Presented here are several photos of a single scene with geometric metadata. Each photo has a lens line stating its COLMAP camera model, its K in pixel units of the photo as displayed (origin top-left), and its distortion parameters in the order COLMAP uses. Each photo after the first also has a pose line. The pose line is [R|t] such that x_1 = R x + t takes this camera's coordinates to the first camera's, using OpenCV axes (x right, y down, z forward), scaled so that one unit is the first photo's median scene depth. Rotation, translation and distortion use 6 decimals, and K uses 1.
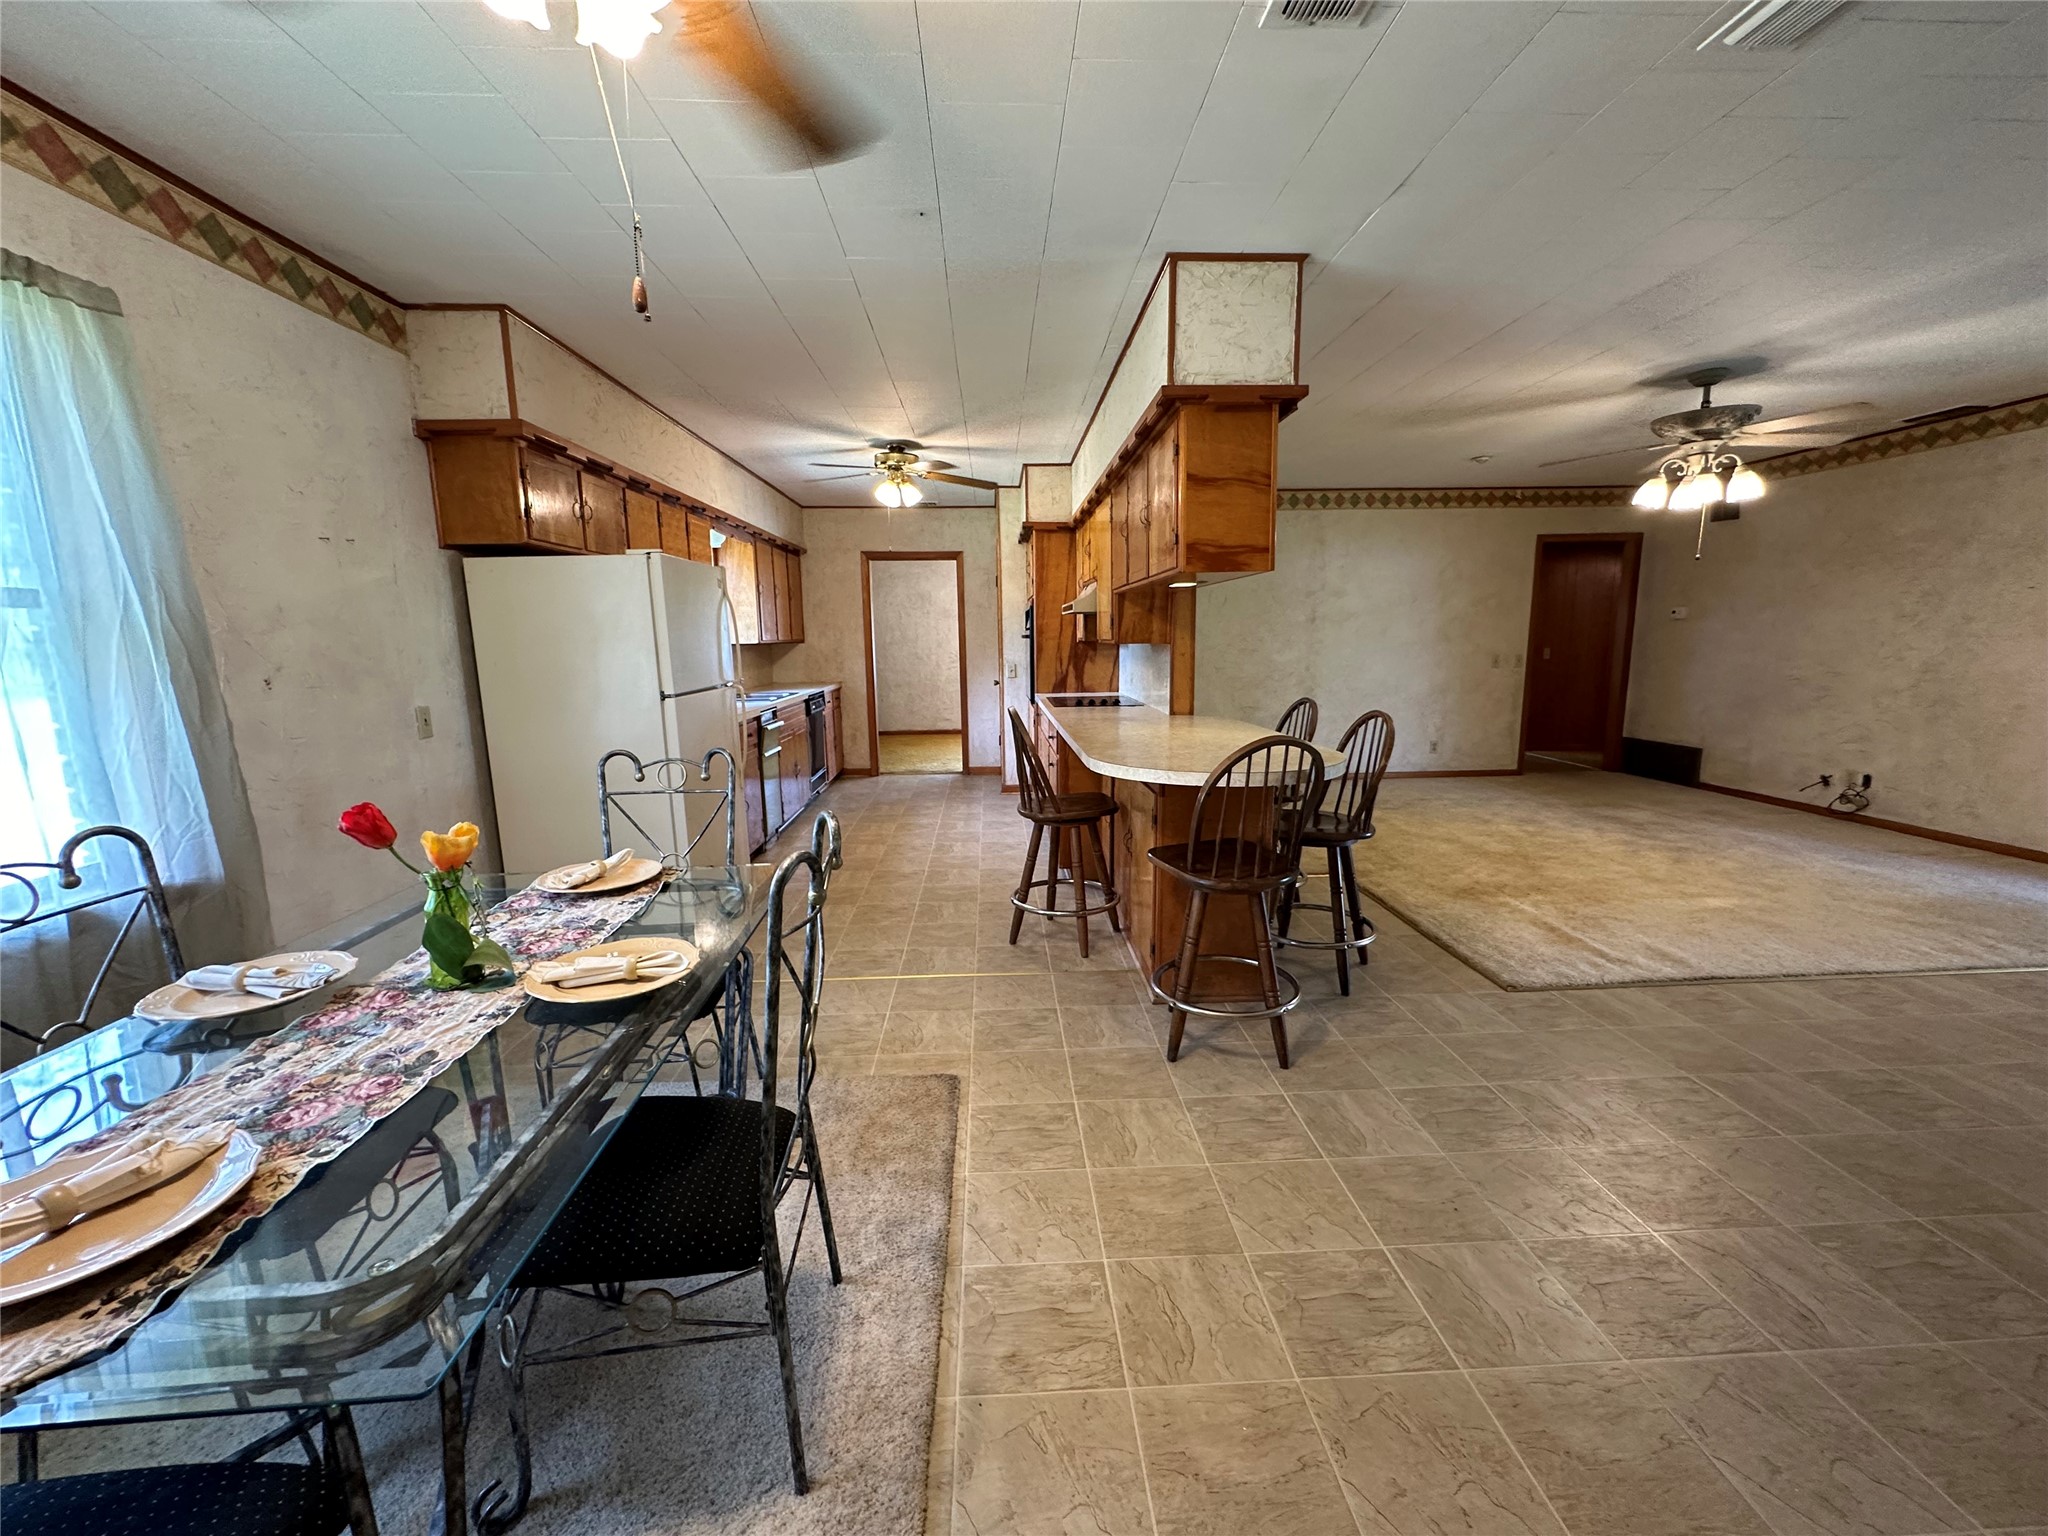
lens RADIAL K [[820.9, 0, 1027.8], [0, 820.9, 770.6], [0, 0, 1]] dist [0.004287, -0.000038]
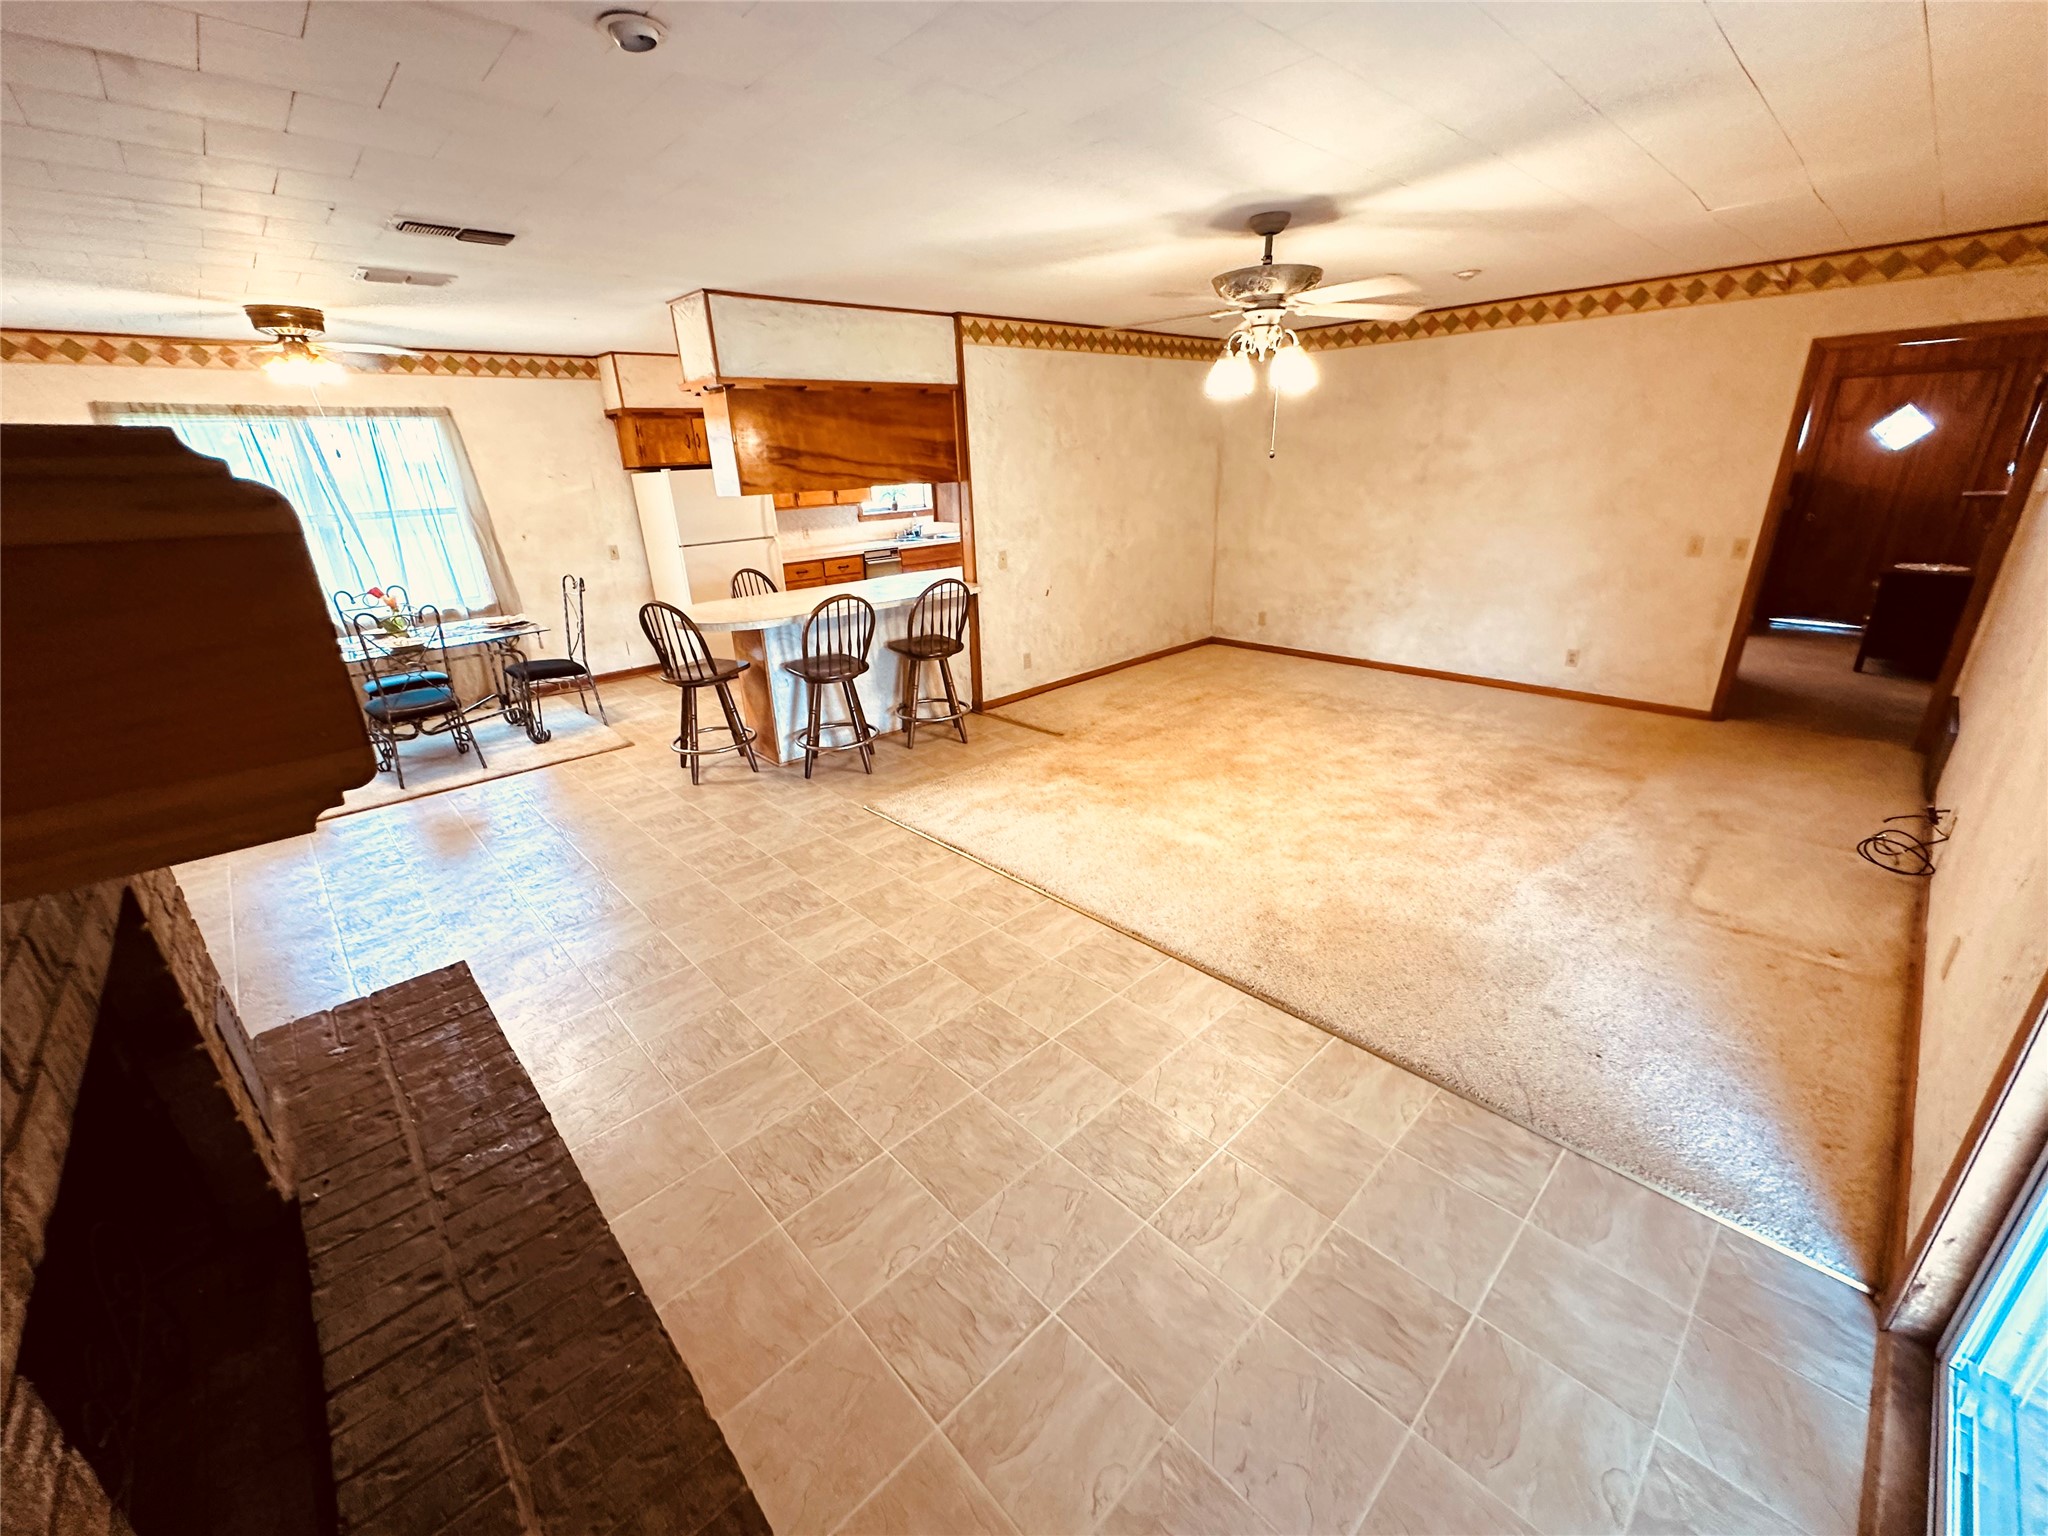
lens RADIAL K [[820.9, 0, 1029.5], [0, 820.9, 769.0], [0, 0, 1]] dist [0.004287, -0.000038]
pose [[0.653695, 0.266597, -0.708244, 0.767713], [-0.099175, 0.958000, 0.269074, -0.089244], [0.750232, -0.105652, 0.652679, 0.131175]]
